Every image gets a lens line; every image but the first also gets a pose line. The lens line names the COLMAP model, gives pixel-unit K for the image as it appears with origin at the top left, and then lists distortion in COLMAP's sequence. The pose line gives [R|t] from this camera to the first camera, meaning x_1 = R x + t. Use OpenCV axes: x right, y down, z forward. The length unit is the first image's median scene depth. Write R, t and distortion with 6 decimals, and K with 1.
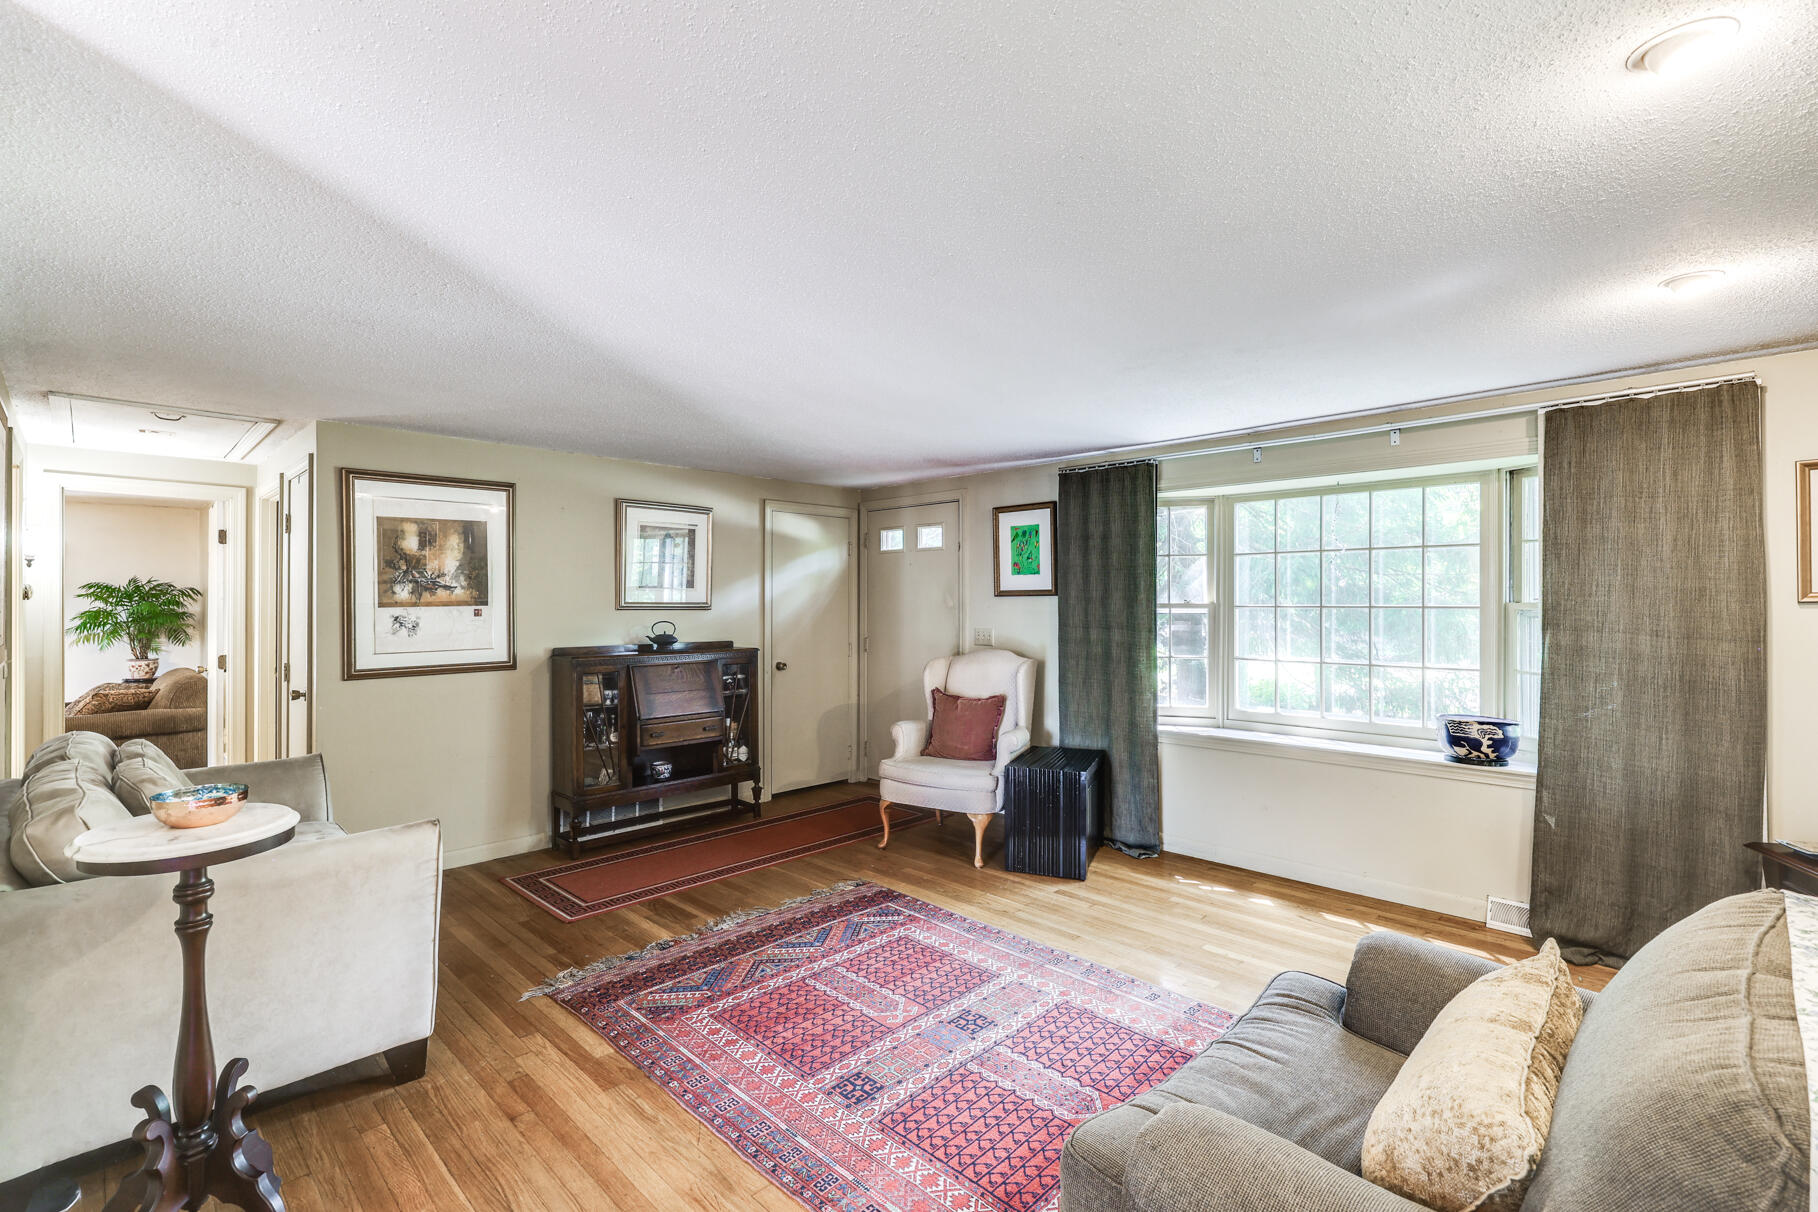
lens RADIAL K [[812.6, 0, 901.8], [0, 812.6, 604.6], [0, 0, 1]] dist [0.003610, -0.001828]
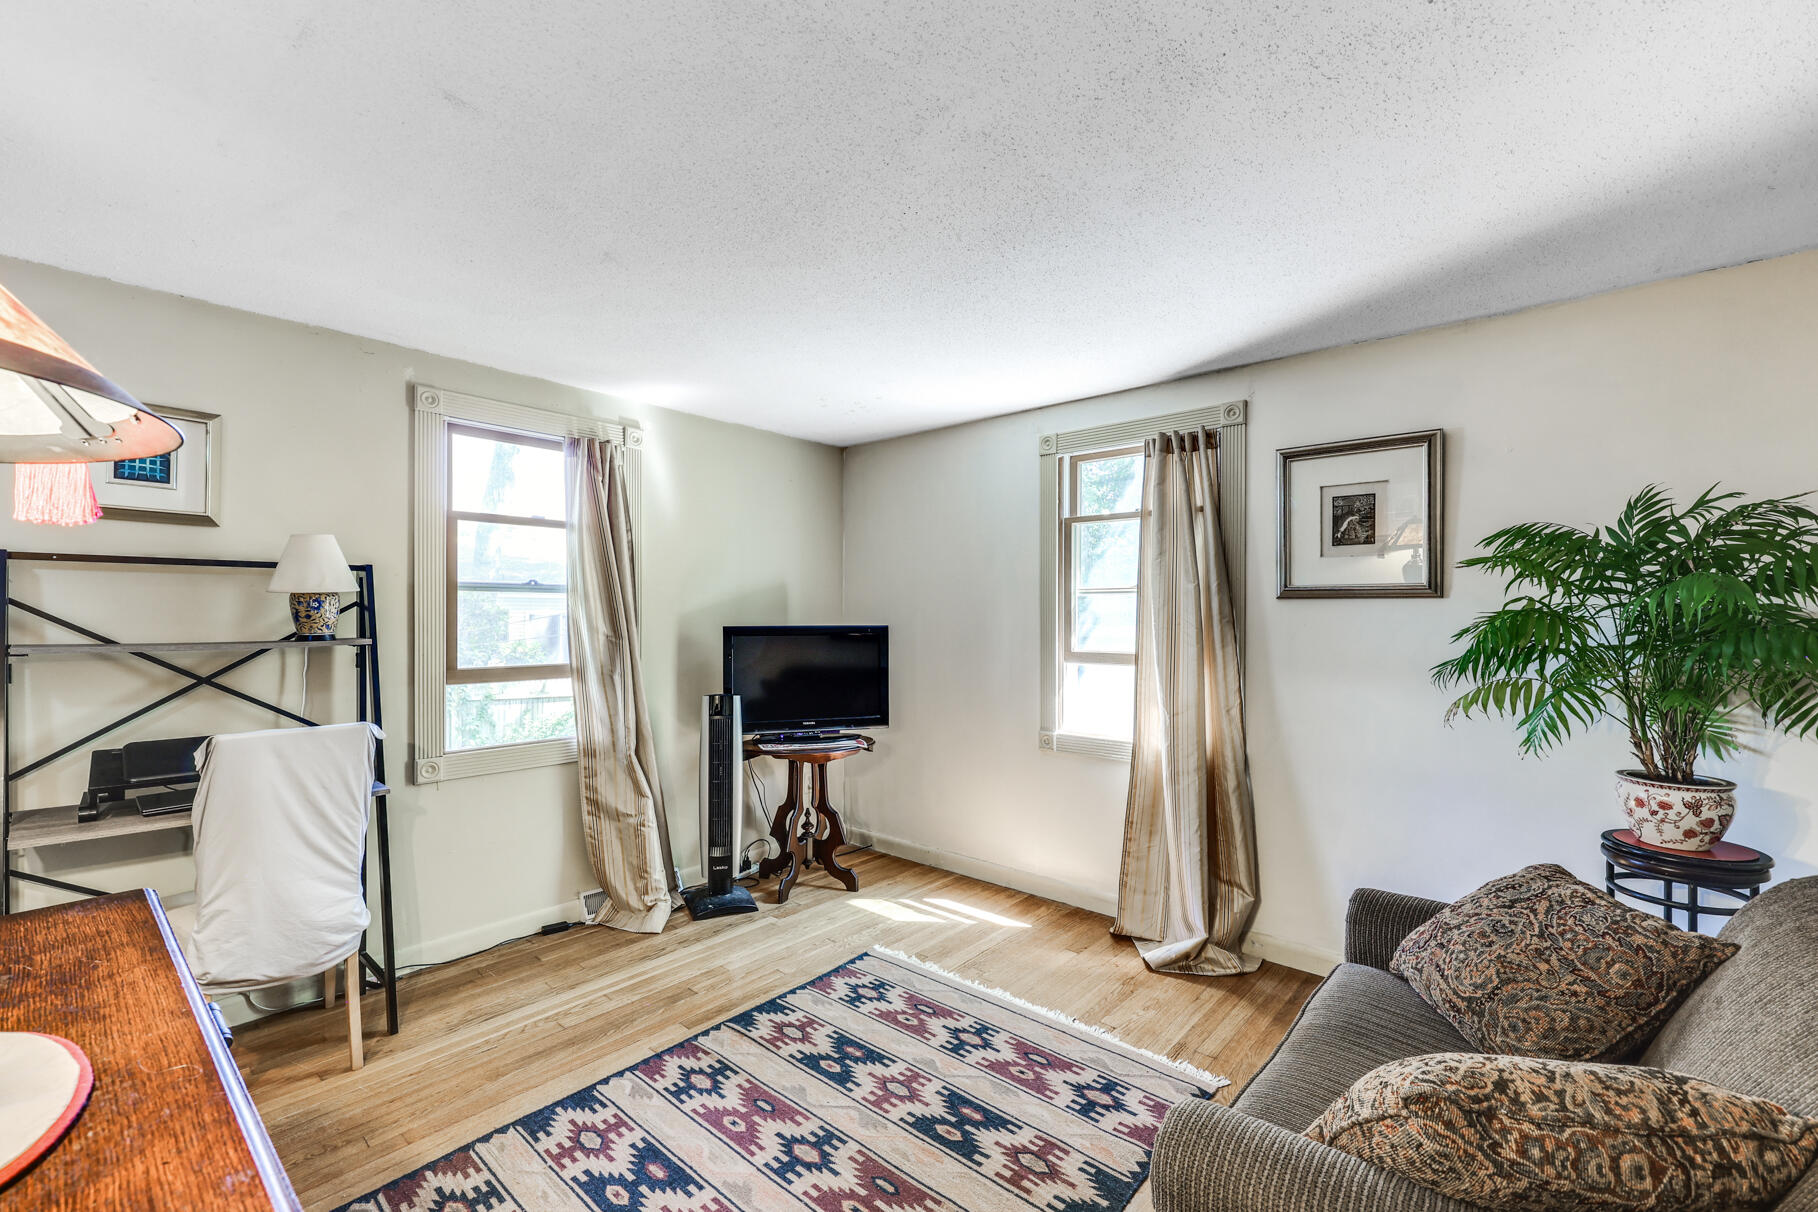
lens RADIAL K [[785.3, 0, 895.2], [0, 785.3, 618.3], [0, 0, 1]] dist [0.004905, 0.000786]
pose [[0.060617, 0.003512, -0.998155, -1.192482], [-0.000249, 0.999994, 0.003503, 0.016805], [0.998161, 0.000036, 0.060617, 1.259188]]
